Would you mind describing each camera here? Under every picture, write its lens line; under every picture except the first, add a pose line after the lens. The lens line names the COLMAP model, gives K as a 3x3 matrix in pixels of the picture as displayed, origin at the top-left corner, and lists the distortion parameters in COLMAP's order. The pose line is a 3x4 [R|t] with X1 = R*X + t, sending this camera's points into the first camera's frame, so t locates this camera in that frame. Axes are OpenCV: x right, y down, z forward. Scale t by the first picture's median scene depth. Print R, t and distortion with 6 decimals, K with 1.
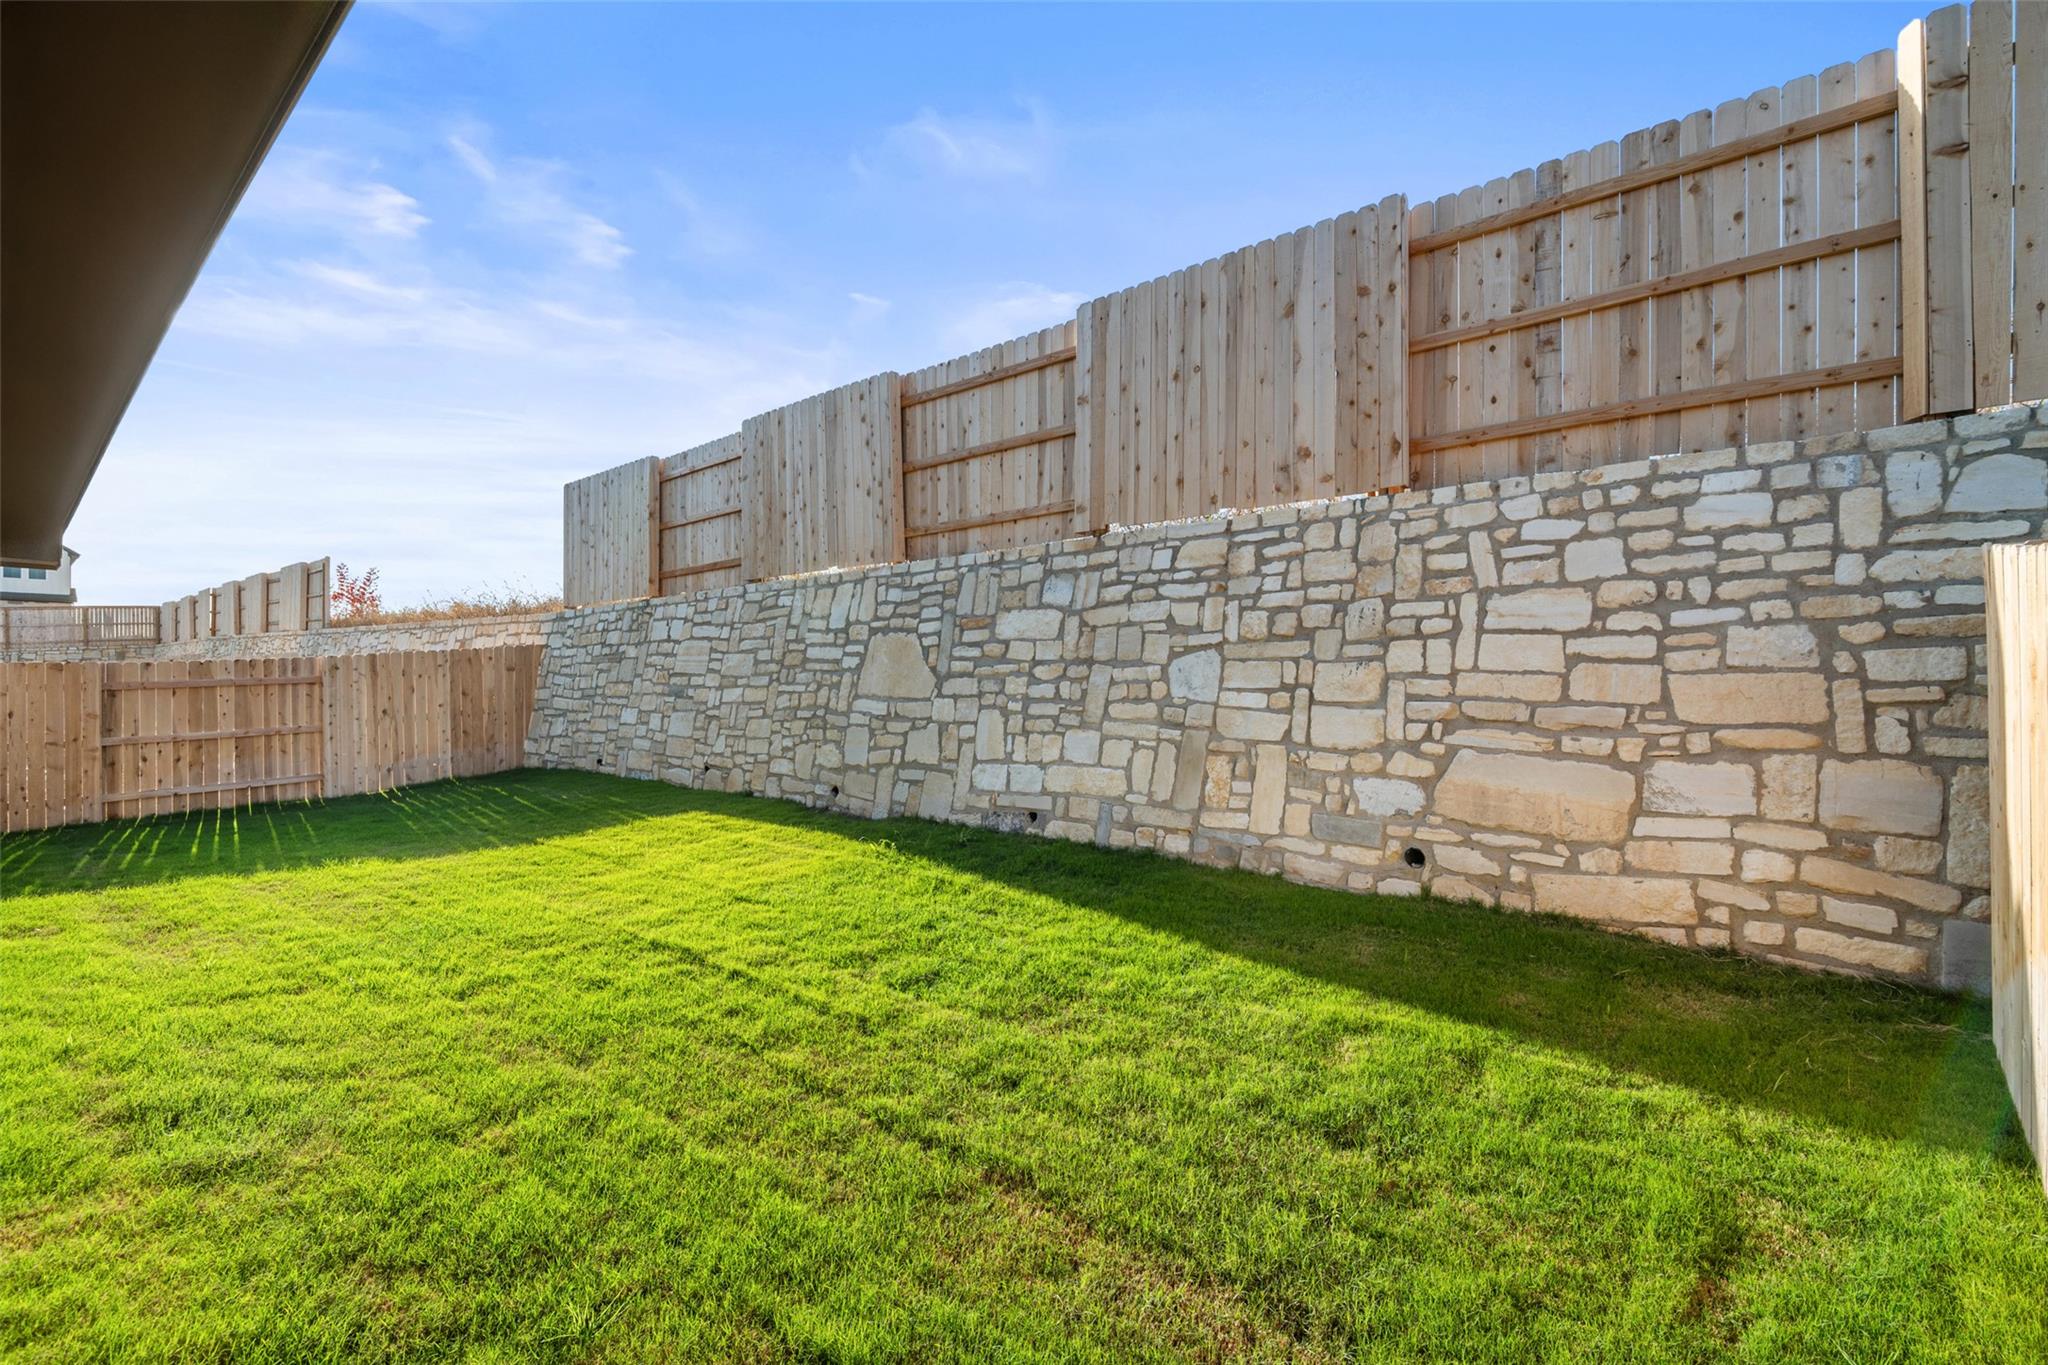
lens RADIAL K [[927.6, 0, 1021.4], [0, 927.6, 685.5], [0, 0, 1]] dist [0.002929, -0.007076]
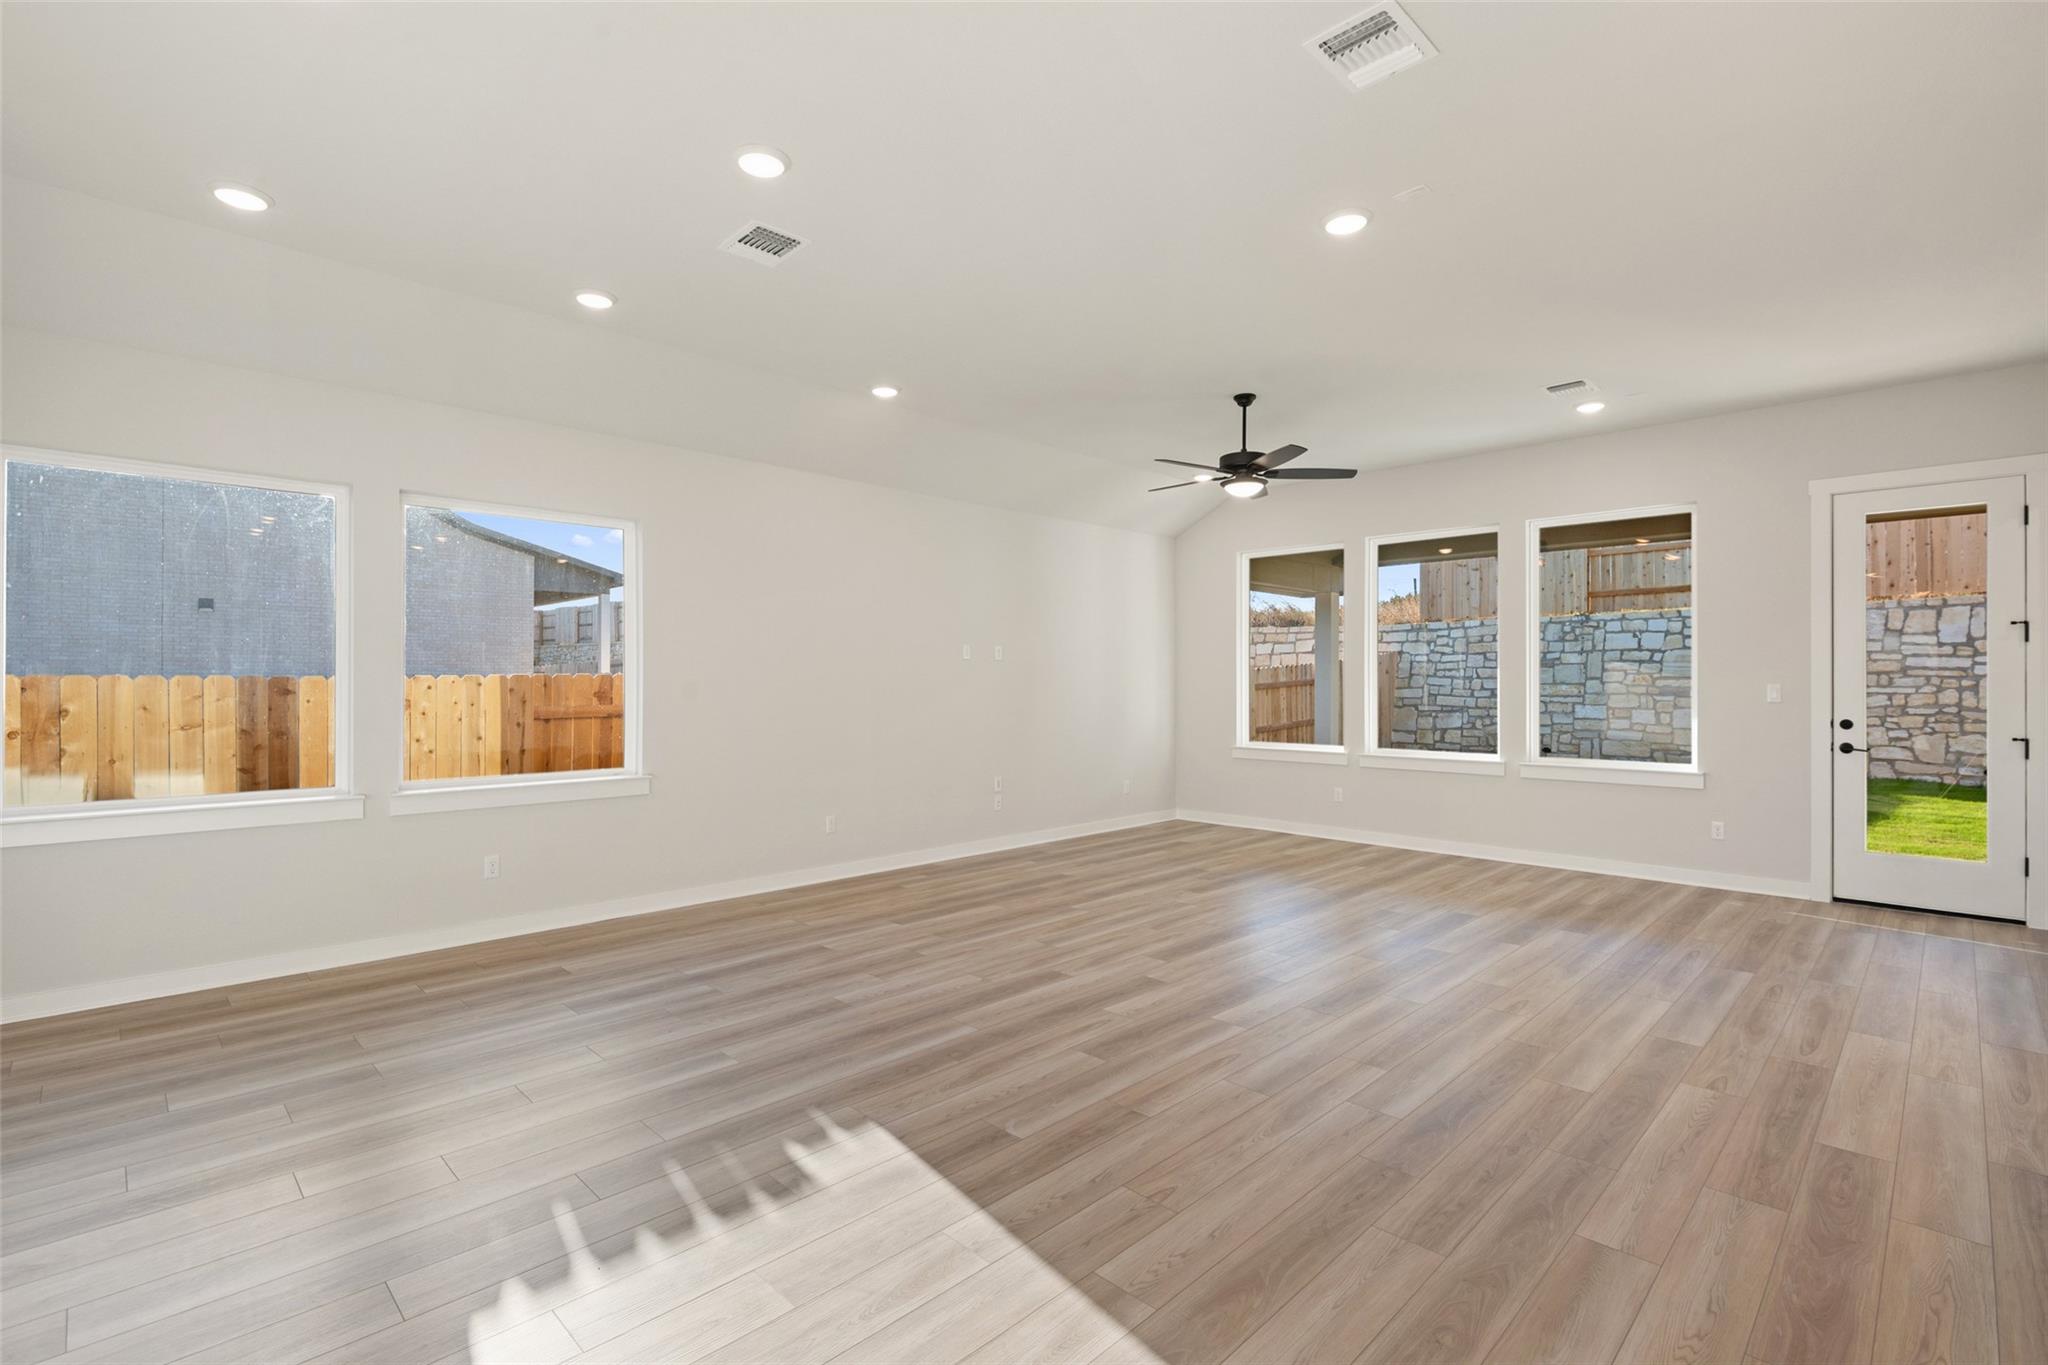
lens RADIAL K [[935.2, 0, 1016.0], [0, 935.2, 678.4], [0, 0, 1]] dist [-0.010580, -0.000345]
pose [[0.997018, 0.004035, -0.077062, -2.164105], [-0.004521, 0.999971, -0.006133, 0.000160], [0.077035, 0.006463, 0.997007, -0.532079]]
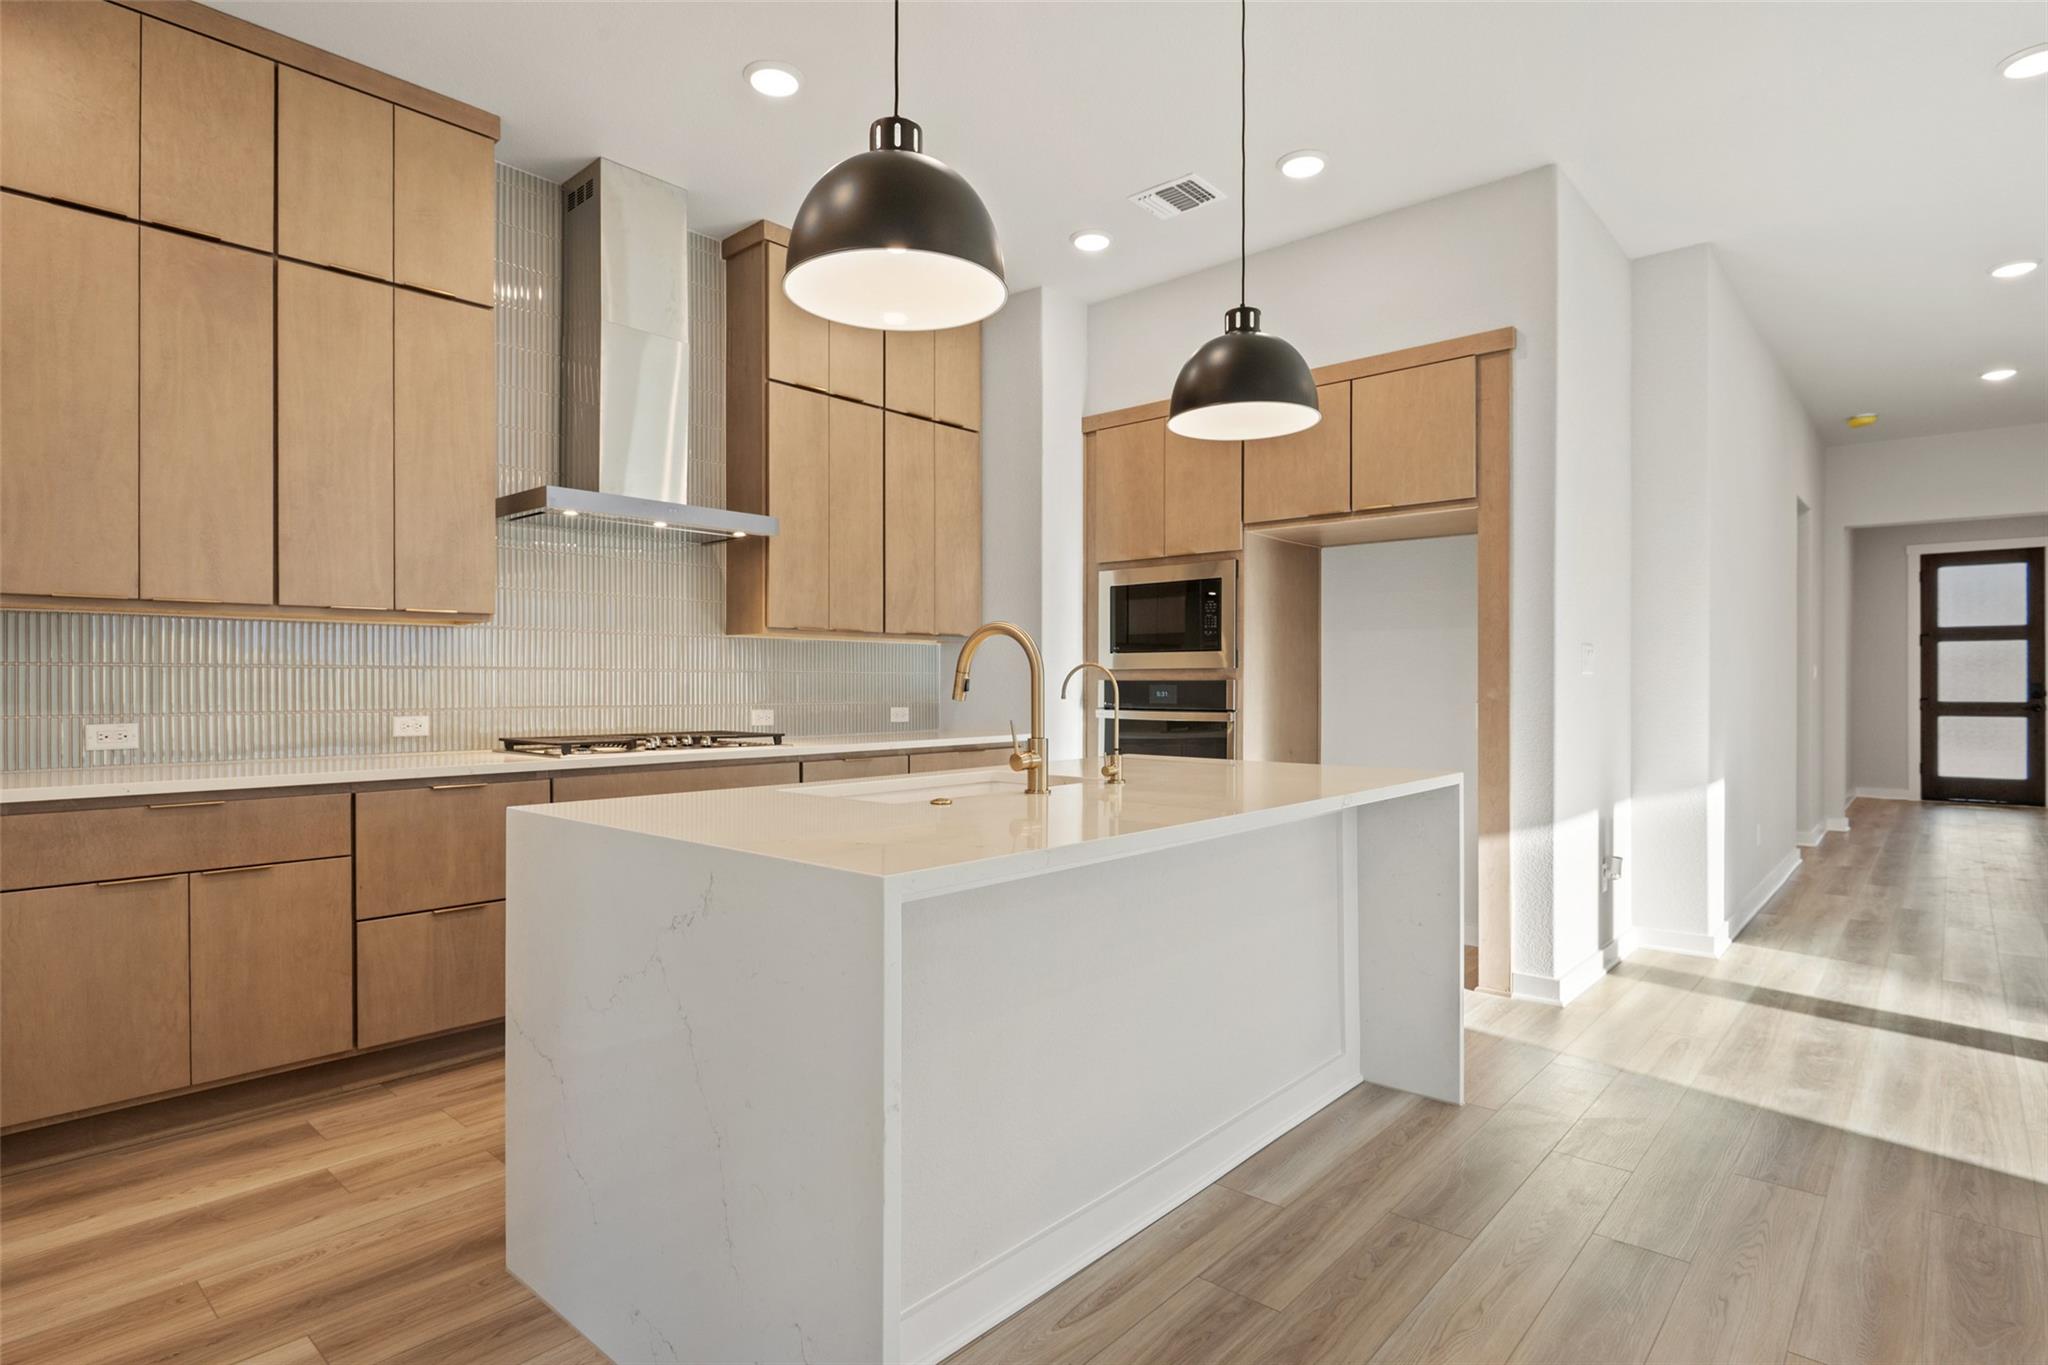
lens RADIAL K [[1055.6, 0, 1019.6], [0, 1055.6, 688.9], [0, 0, 1]] dist [-0.013576, 0.000280]
pose [[-0.999876, 0.001343, 0.015690, -1.716097], [0.001461, 0.999971, 0.007508, 0.025225], [-0.015679, 0.007530, -0.999849, 0.161712]]
